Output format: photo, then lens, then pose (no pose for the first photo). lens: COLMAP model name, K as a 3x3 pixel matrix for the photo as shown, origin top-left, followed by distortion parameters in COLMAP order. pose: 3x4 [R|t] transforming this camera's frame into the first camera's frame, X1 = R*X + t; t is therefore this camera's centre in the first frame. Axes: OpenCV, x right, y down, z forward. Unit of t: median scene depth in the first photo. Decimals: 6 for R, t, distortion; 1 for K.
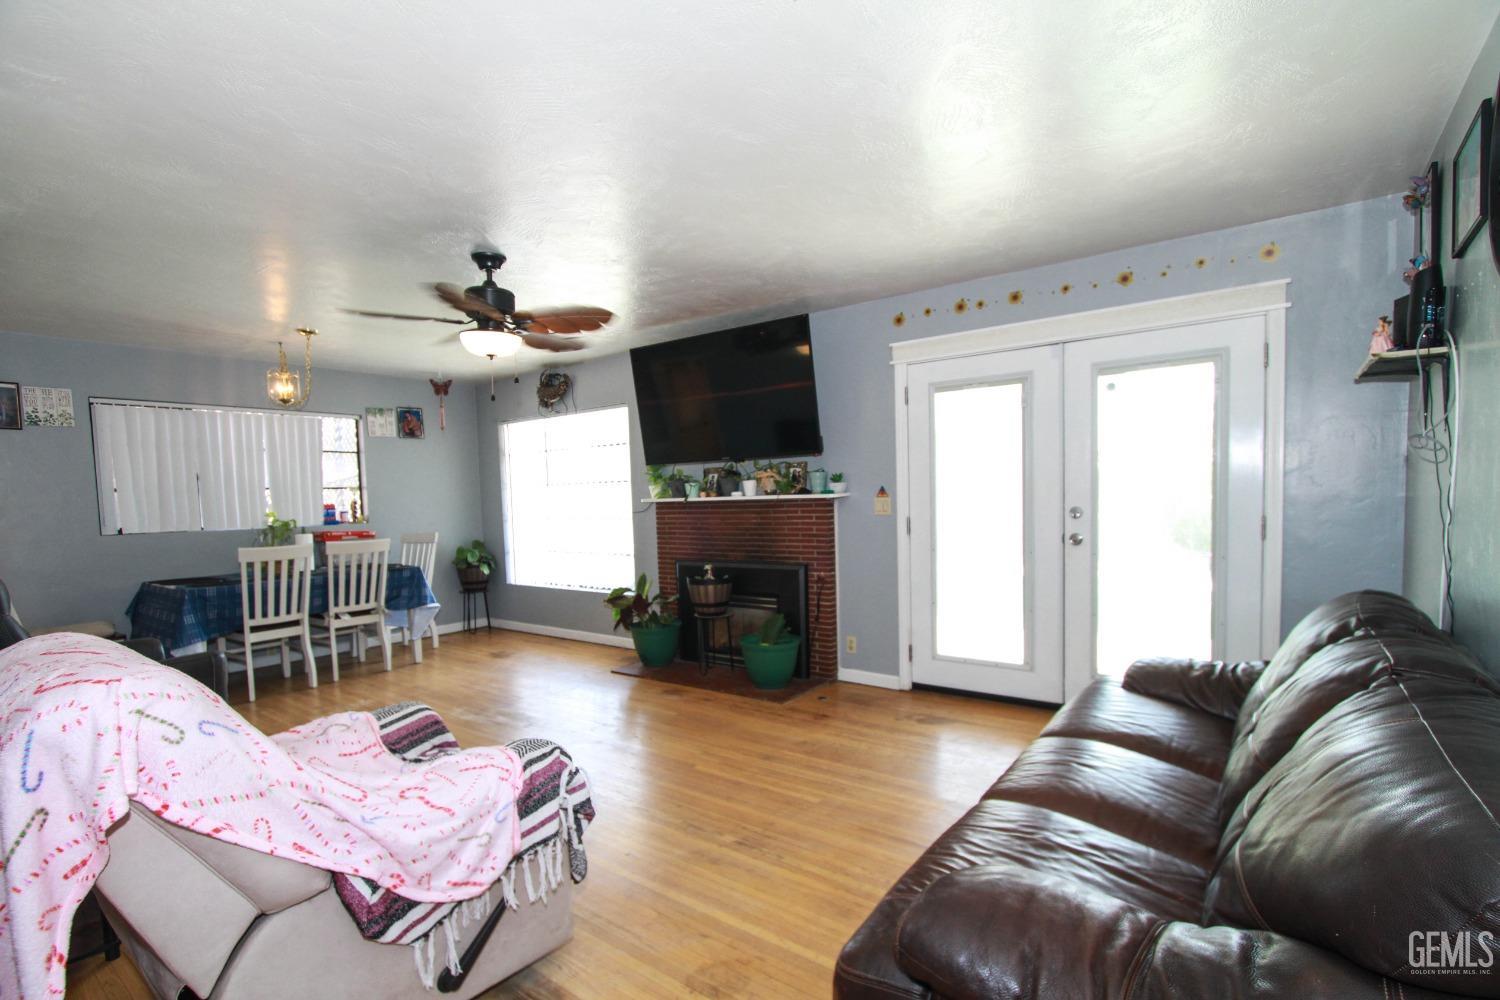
lens RADIAL K [[690.8, 0, 763.1], [0, 690.8, 538.7], [0, 0, 1]] dist [-0.008066, 0.000335]
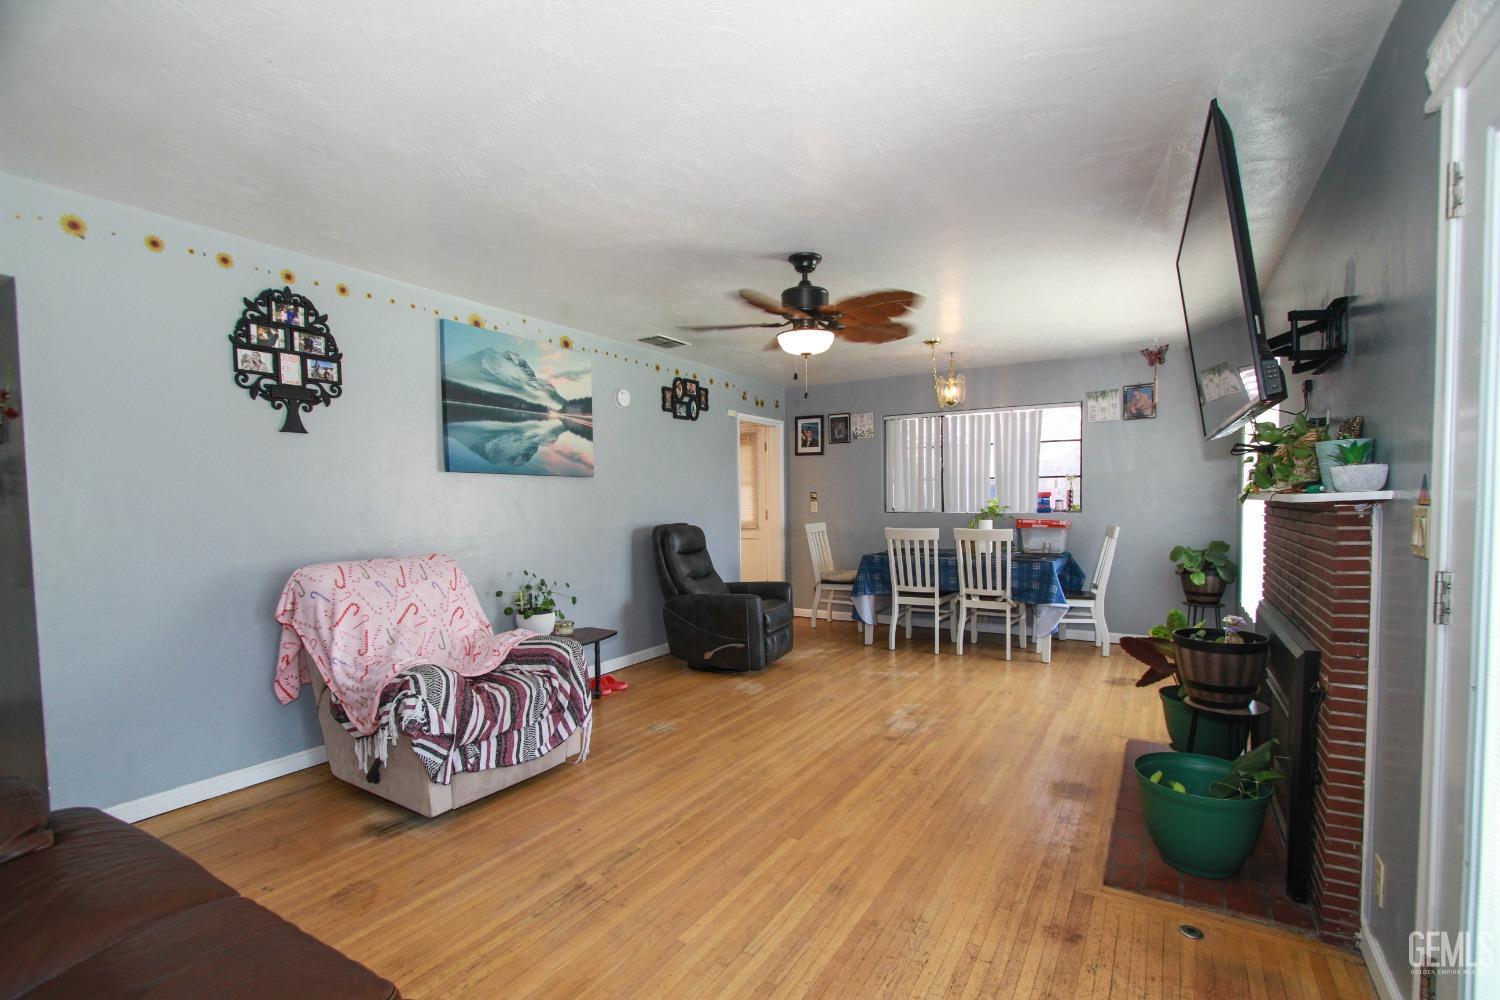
lens RADIAL K [[690.8, 0, 763.1], [0, 690.8, 538.7], [0, 0, 1]] dist [-0.008066, 0.000335]
pose [[0.113289, 0.082634, -0.990120, 0.469238], [-0.054205, 0.995565, 0.076886, -0.050754], [0.992082, 0.044959, 0.117266, 0.618044]]
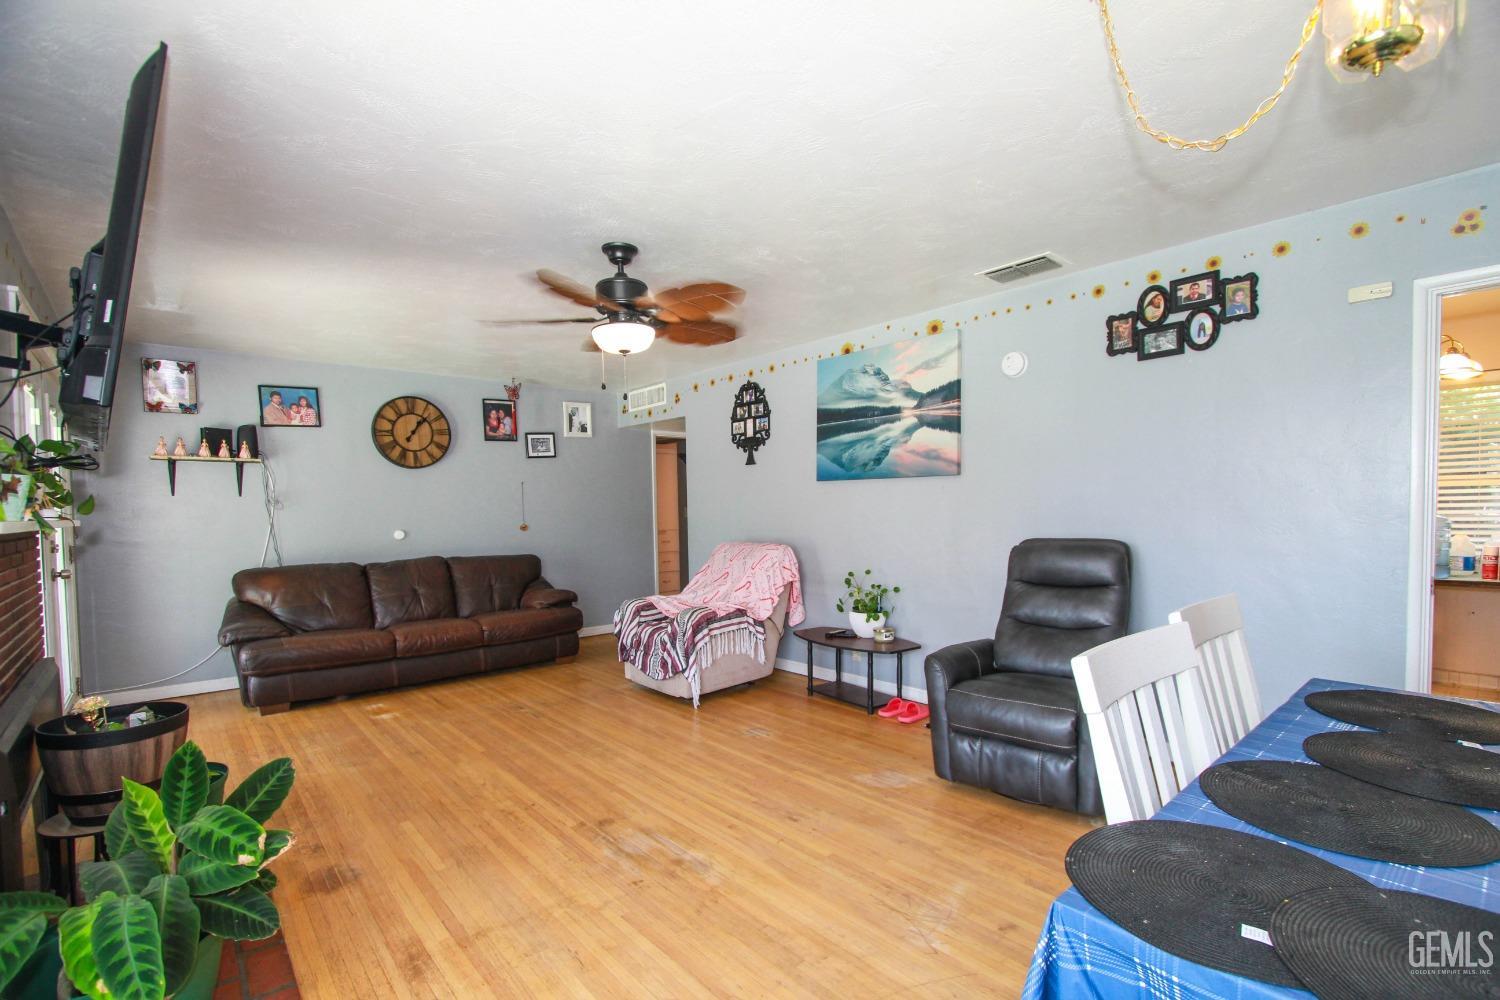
lens RADIAL K [[690.8, 0, 763.1], [0, 690.8, 538.7], [0, 0, 1]] dist [-0.008066, 0.000335]
pose [[-0.978562, 0.033002, 0.203289, -0.556768], [0.054642, 0.993306, 0.101774, -0.071845], [-0.198569, 0.110700, -0.973815, 1.408662]]
